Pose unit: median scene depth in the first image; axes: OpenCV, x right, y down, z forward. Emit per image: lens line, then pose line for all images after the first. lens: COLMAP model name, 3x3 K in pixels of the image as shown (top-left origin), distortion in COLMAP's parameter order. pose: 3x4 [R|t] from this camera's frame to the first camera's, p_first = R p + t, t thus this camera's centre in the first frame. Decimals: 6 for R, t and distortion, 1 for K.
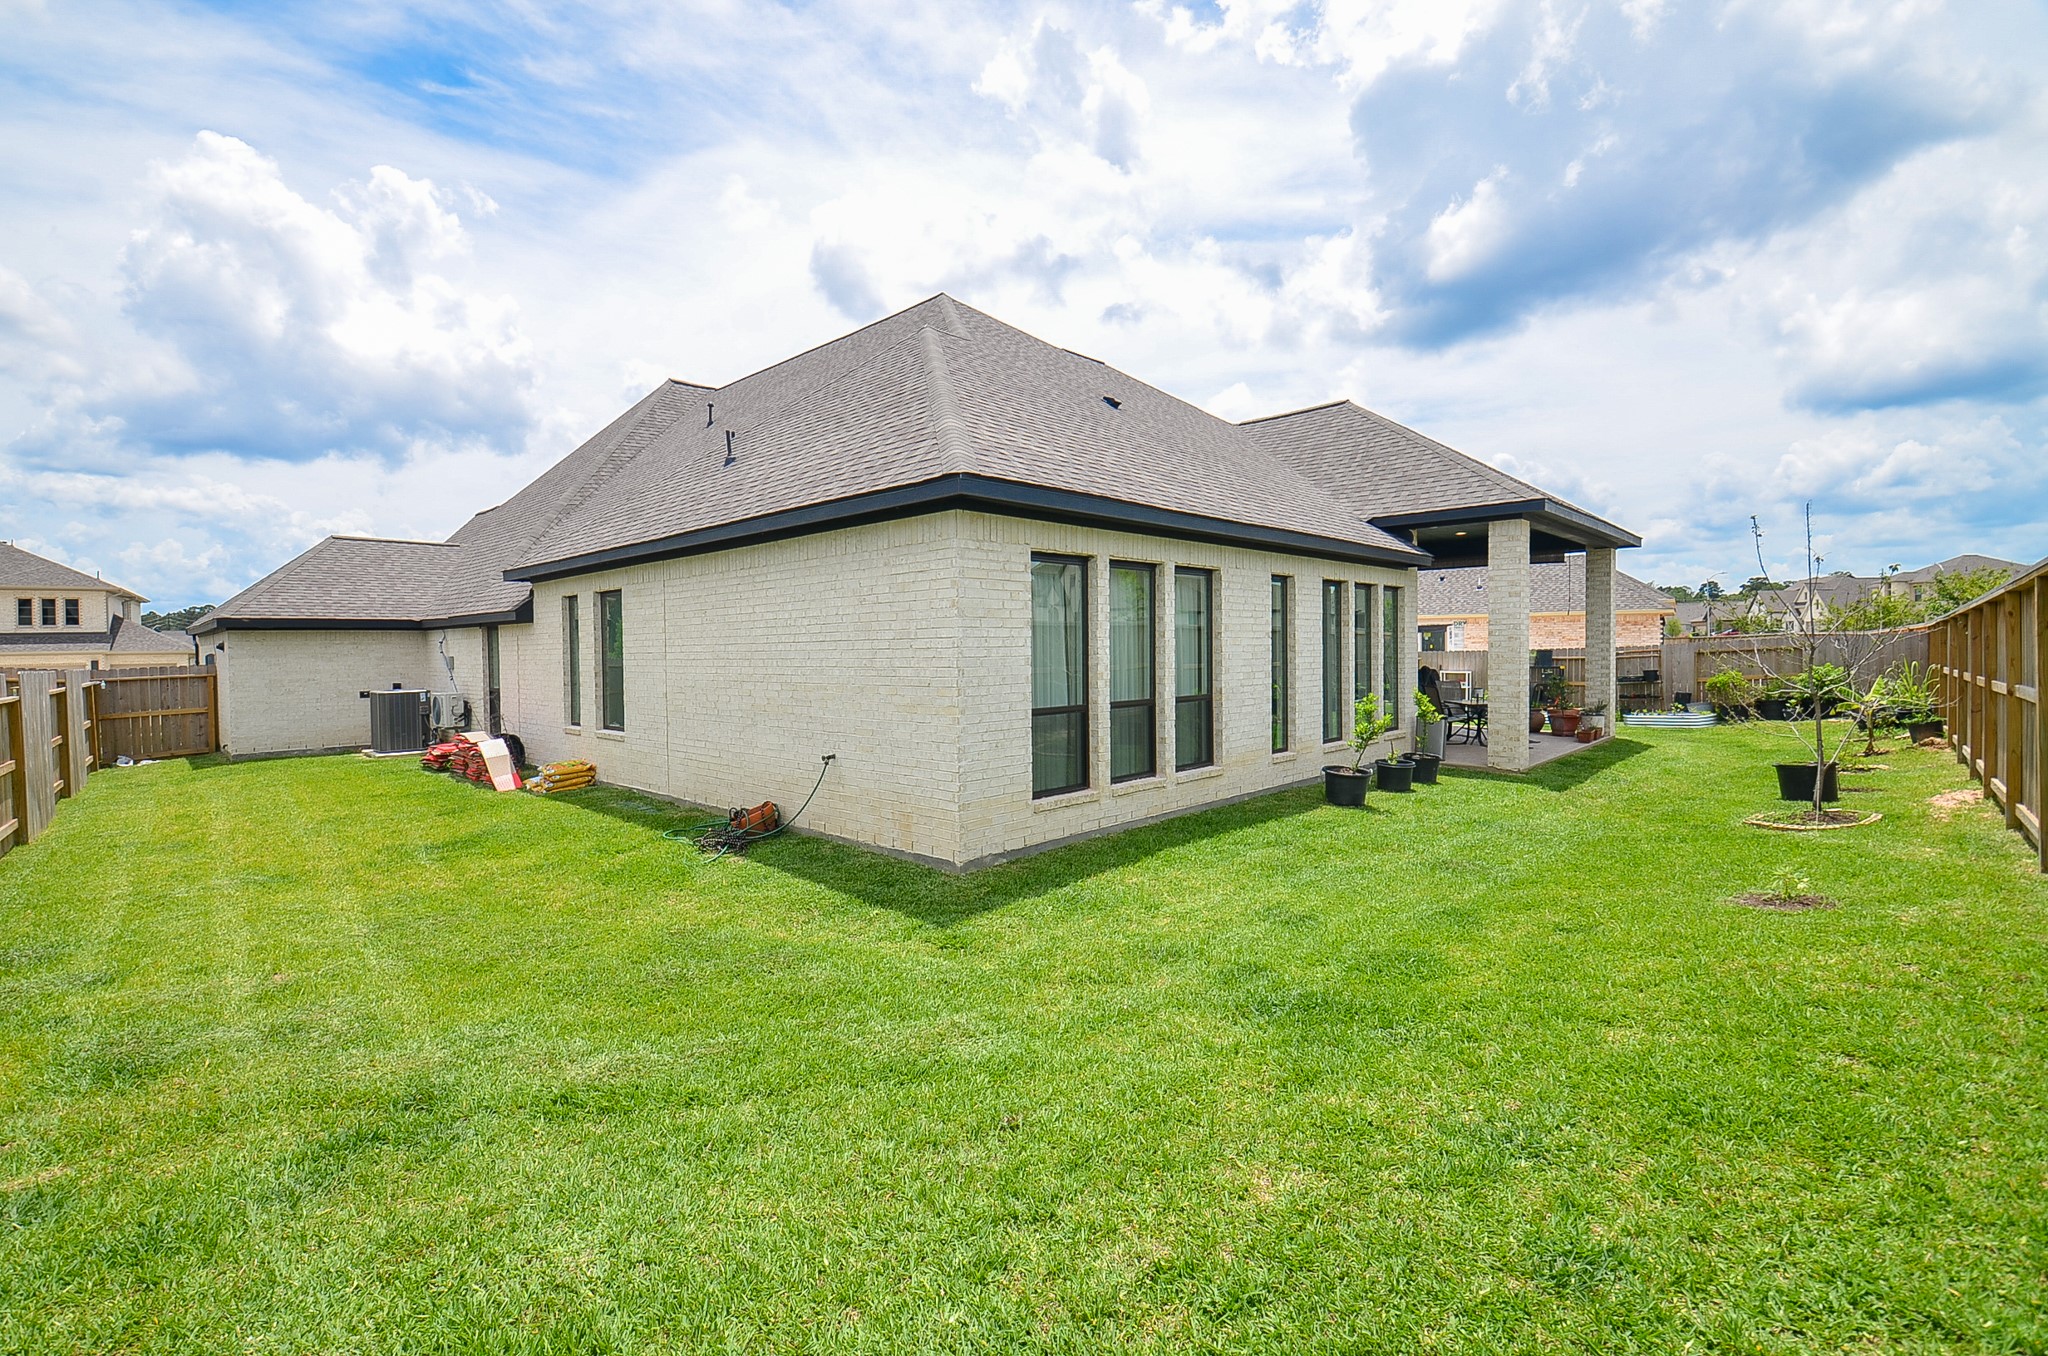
lens RADIAL K [[927.6, 0, 1023.3], [0, 927.6, 669.8], [0, 0, 1]] dist [-0.000184, -0.014411]
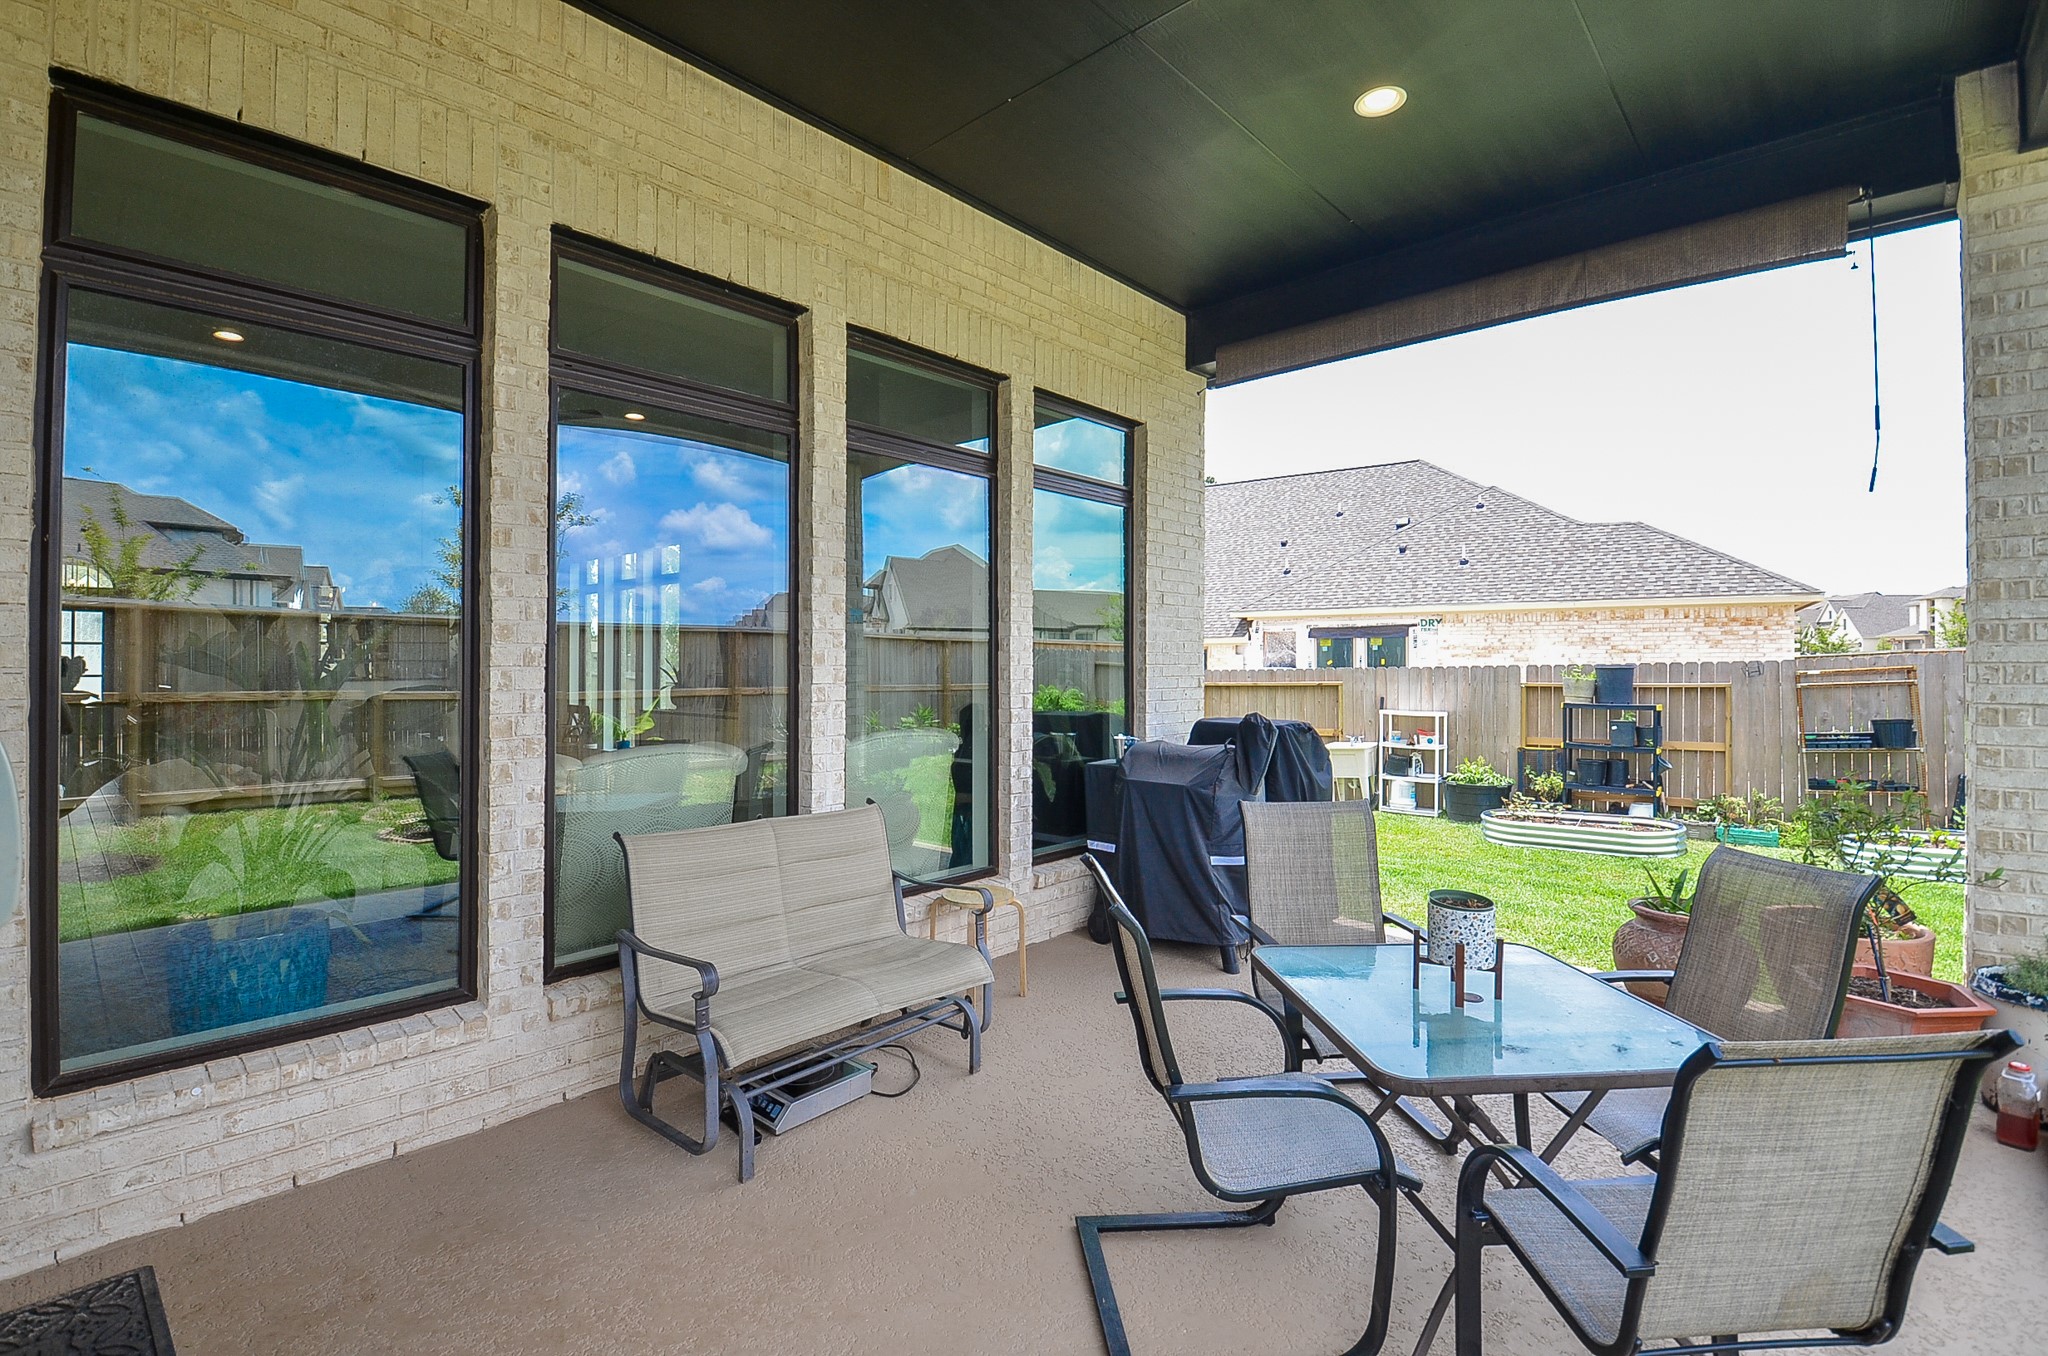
lens RADIAL K [[890.9, 0, 1015.8], [0, 890.9, 650.4], [0, 0, 1]] dist [-0.000056, 0.000201]
pose [[0.999897, 0.009599, -0.010710, 0.275864], [-0.010017, 0.999163, -0.039658, -0.009052], [0.010320, 0.039761, 0.999156, 0.558459]]
